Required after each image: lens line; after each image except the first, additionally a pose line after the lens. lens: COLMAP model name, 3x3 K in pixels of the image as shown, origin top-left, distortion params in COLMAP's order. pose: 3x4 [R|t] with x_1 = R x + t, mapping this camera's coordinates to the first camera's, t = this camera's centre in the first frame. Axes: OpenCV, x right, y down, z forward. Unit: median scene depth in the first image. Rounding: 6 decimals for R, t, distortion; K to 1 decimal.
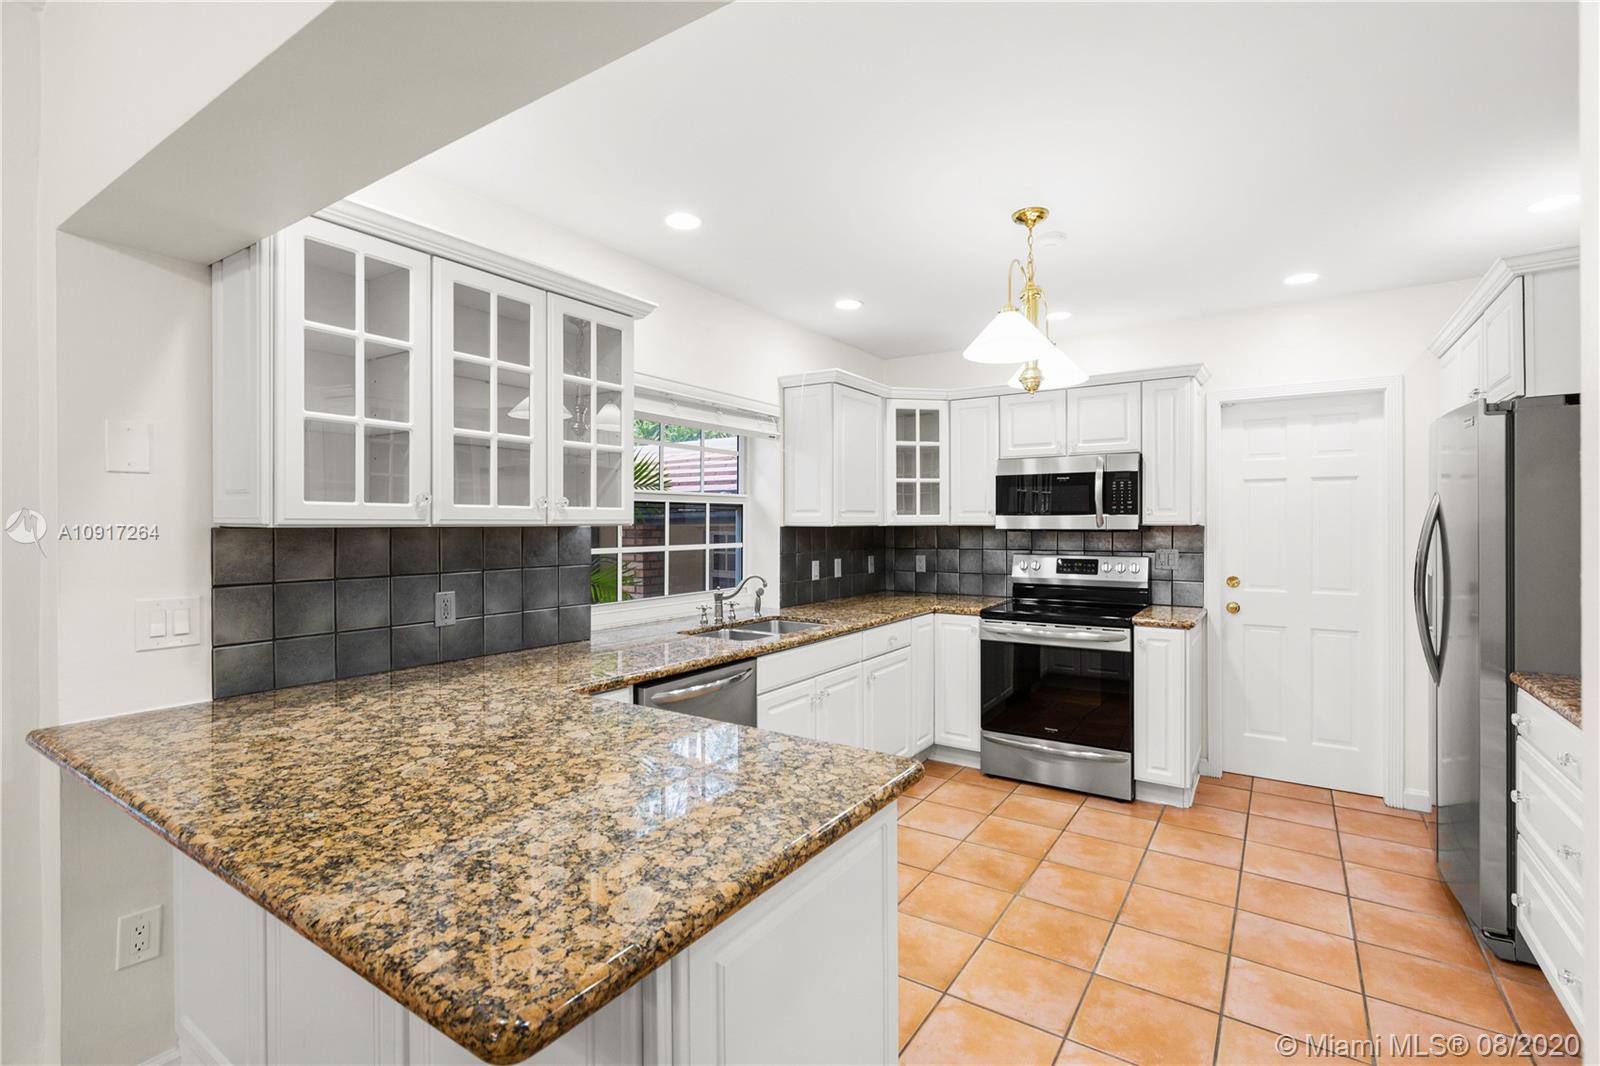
lens RADIAL K [[734.2, 0, 797.8], [0, 734.2, 521.6], [0, 0, 1]] dist [-0.002068, 0.000037]
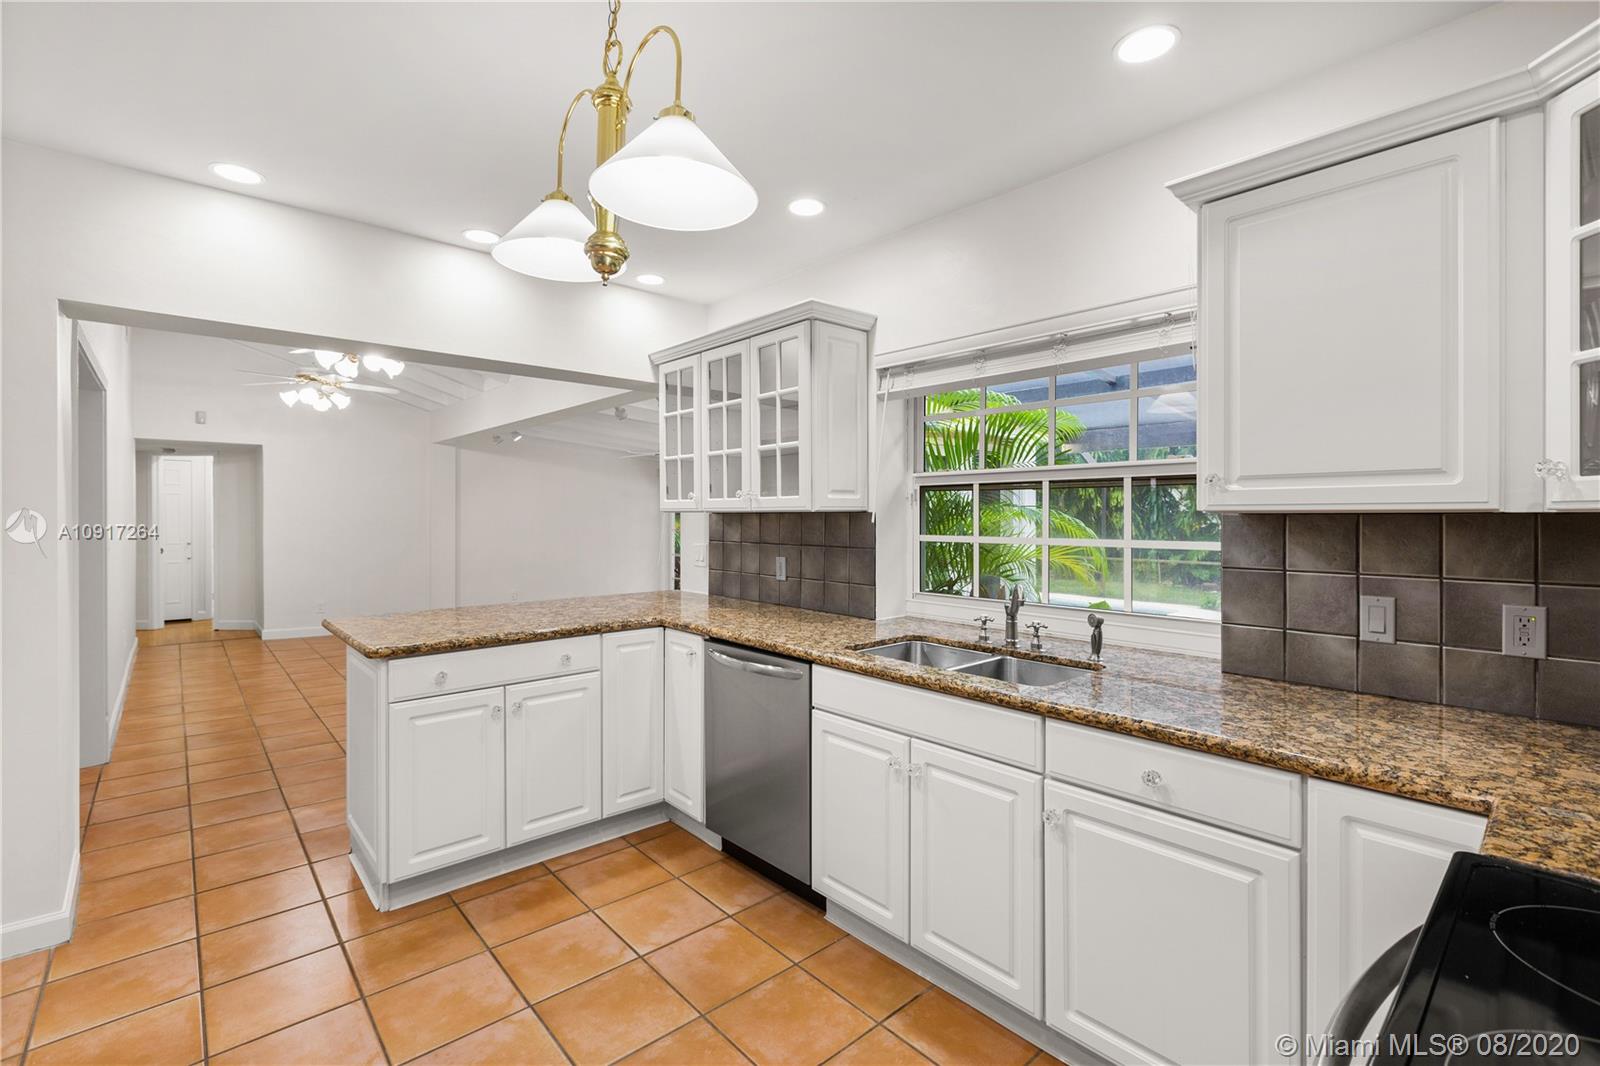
lens RADIAL K [[711.2, 0, 799.5], [0, 711.2, 513.9], [0, 0, 1]] dist [-0.001573, -0.000210]
pose [[-0.252288, 0.001250, -0.967651, 0.709864], [0.003015, 0.999995, 0.000506, 0.007308], [0.967648, -0.002790, -0.252290, 1.116971]]
